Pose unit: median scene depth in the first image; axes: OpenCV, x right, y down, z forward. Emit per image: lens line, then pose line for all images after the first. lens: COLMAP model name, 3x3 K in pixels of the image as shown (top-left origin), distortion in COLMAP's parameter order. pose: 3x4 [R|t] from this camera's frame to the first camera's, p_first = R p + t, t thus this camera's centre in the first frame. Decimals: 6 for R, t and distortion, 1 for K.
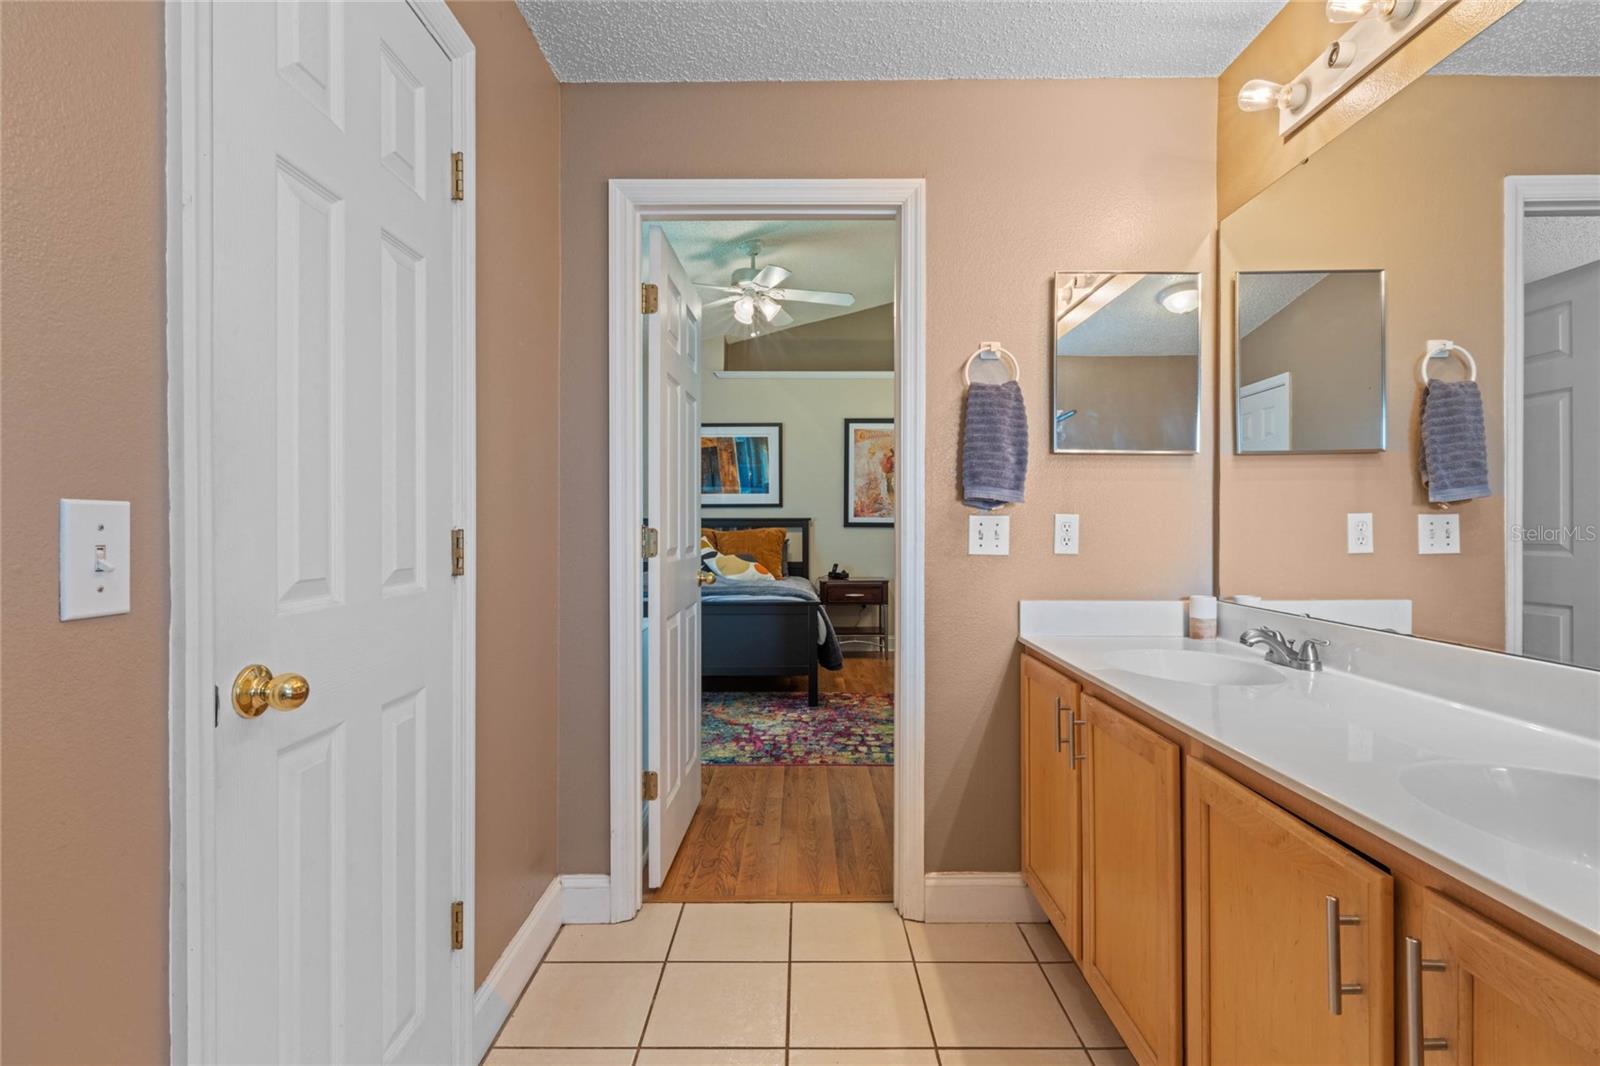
lens RADIAL K [[785.8, 0, 793.6], [0, 785.8, 531.1], [0, 0, 1]] dist [0.004475, -0.000448]
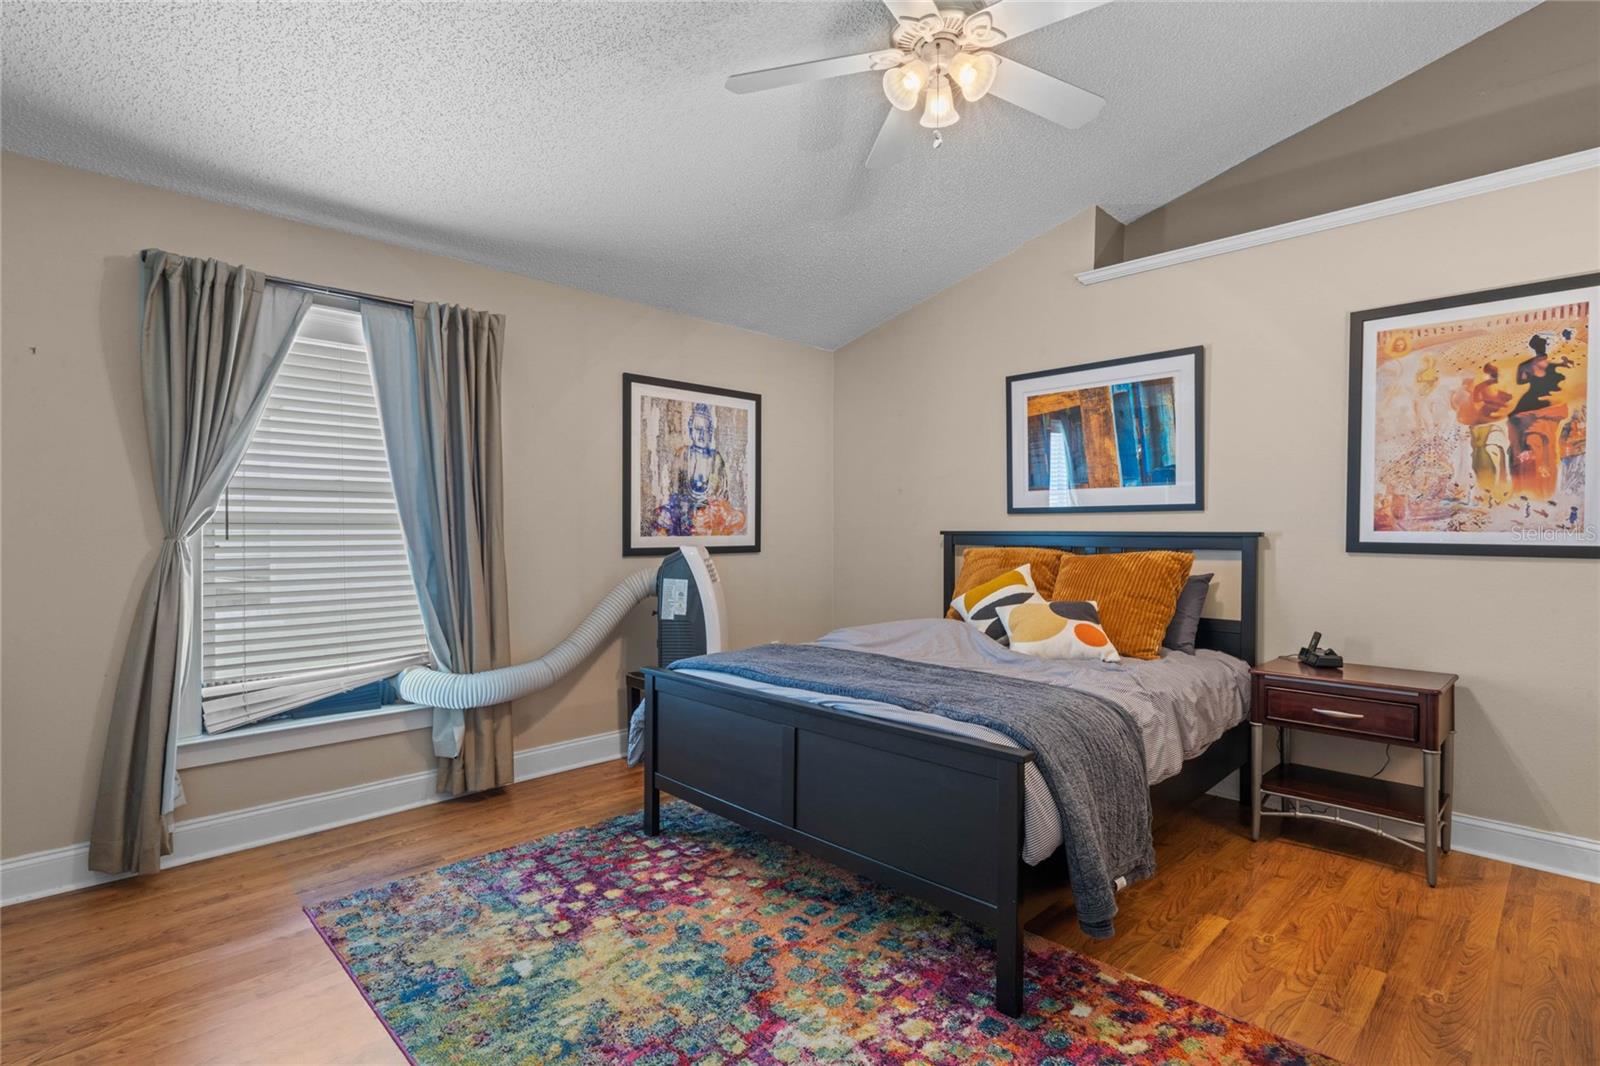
lens RADIAL K [[785.8, 0, 788.2], [0, 785.8, 538.0], [0, 0, 1]] dist [0.004475, -0.000448]
pose [[0.704494, 0.010280, -0.709635, 0.159942], [-0.005882, 0.999945, 0.008645, -0.015347], [0.709686, -0.001916, 0.704516, 0.448631]]
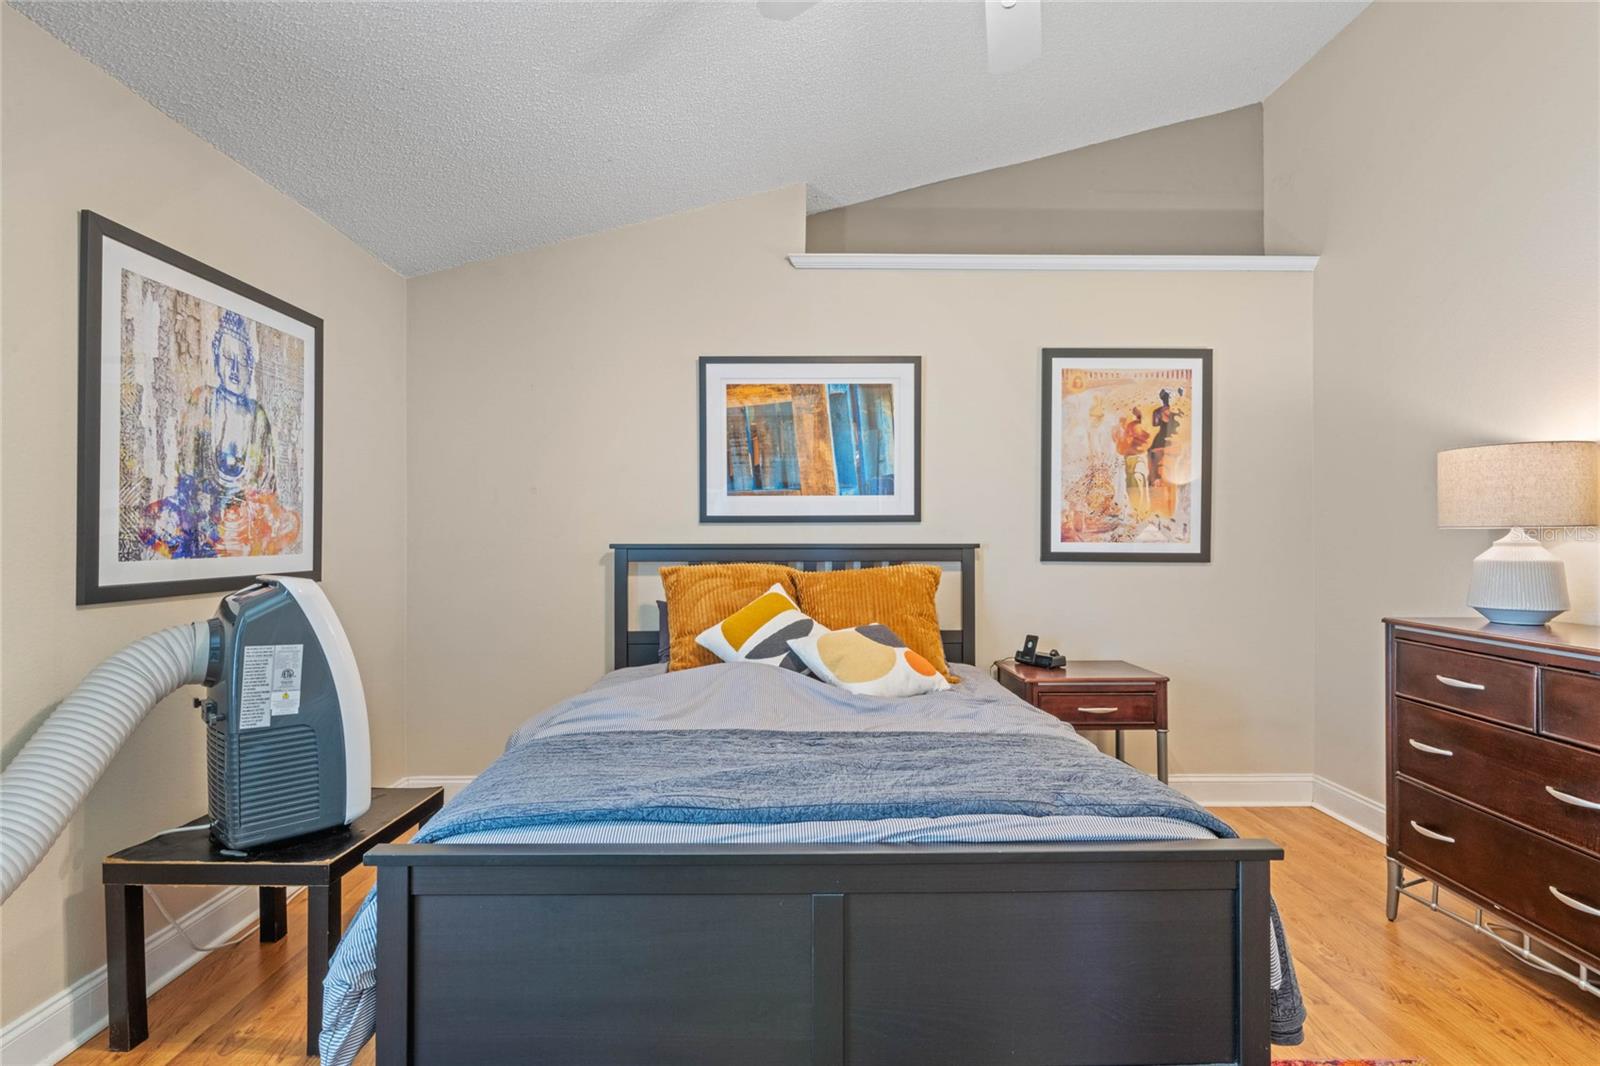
lens RADIAL K [[785.8, 0, 801.6], [0, 785.8, 534.1], [0, 0, 1]] dist [0.004475, -0.000448]
pose [[0.999529, 0.000663, 0.030681, -0.107221], [-0.000420, 0.999969, -0.007914, -0.018554], [-0.030685, 0.007898, 0.999498, 0.495896]]
